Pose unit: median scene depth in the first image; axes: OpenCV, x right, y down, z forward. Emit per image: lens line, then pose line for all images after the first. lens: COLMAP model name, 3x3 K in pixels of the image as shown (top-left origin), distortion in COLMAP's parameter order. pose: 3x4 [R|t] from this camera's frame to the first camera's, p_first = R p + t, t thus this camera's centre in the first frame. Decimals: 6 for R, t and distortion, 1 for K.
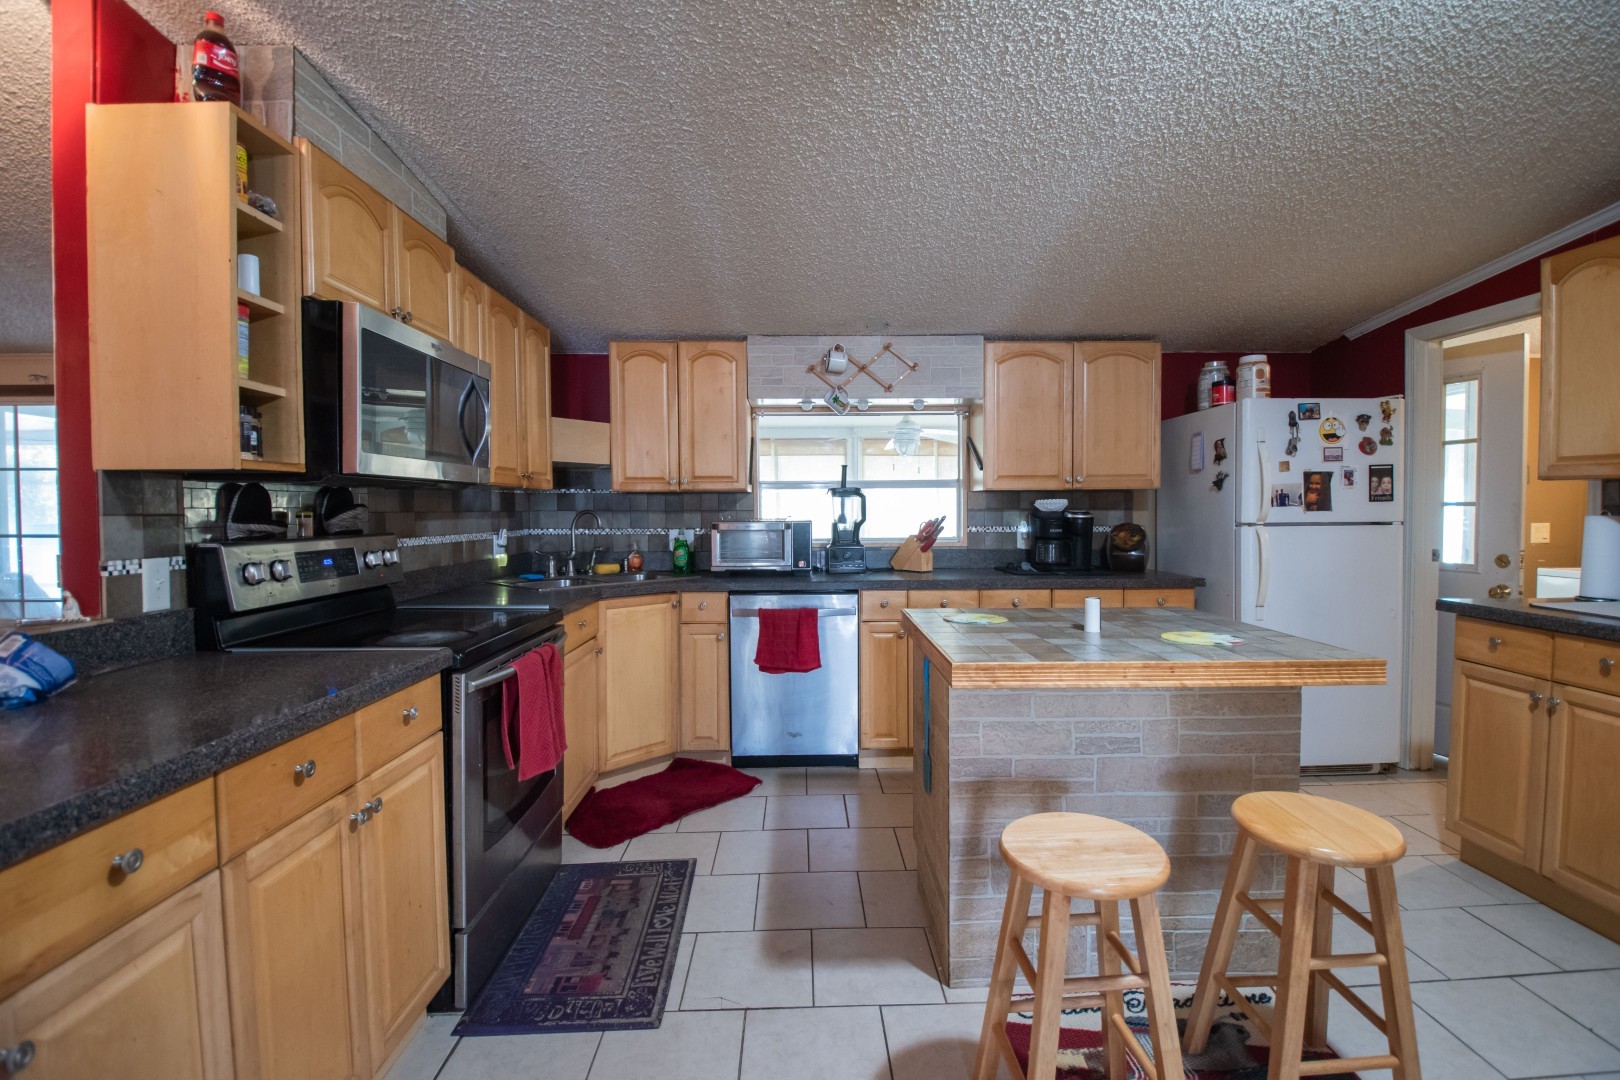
lens RADIAL K [[717.6, 0, 817.4], [0, 717.6, 528.8], [0, 0, 1]] dist [0.034714, -0.036724]
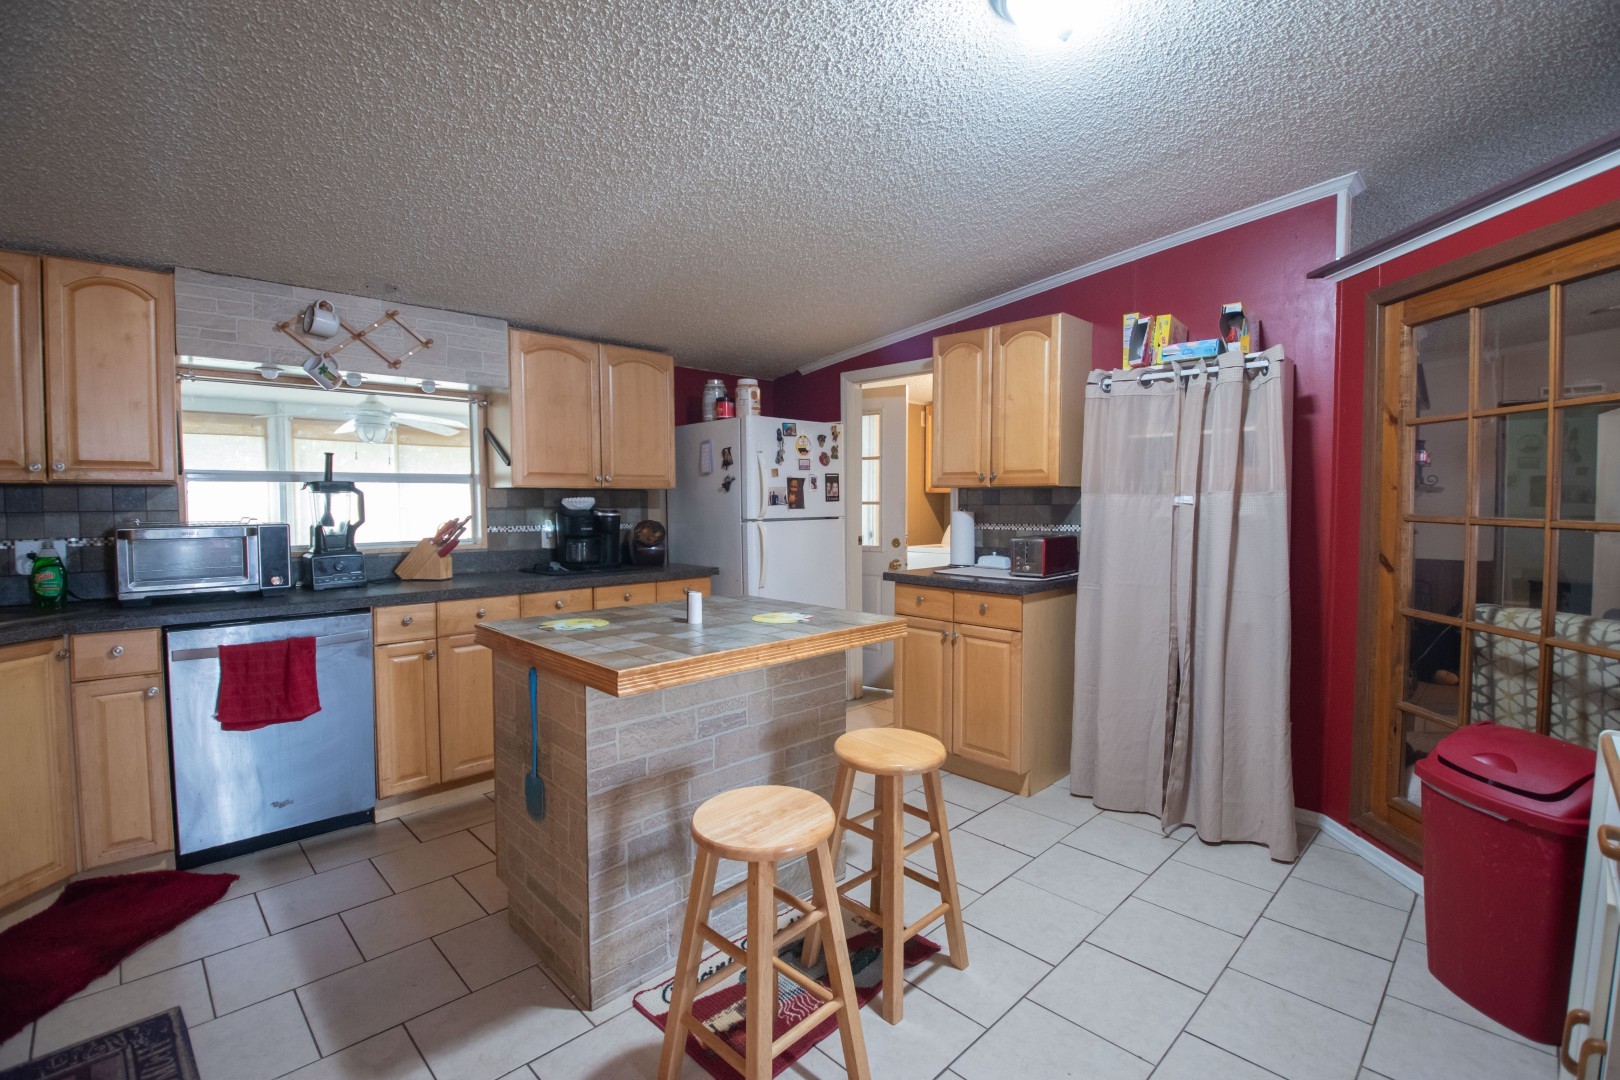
lens RADIAL K [[717.6, 0, 817.4], [0, 717.6, 528.8], [0, 0, 1]] dist [0.034714, -0.036724]
pose [[0.737232, -0.023733, 0.675223, -0.127616], [0.019212, 0.999715, 0.014162, -0.006651], [-0.675366, 0.002532, 0.737478, 0.049682]]
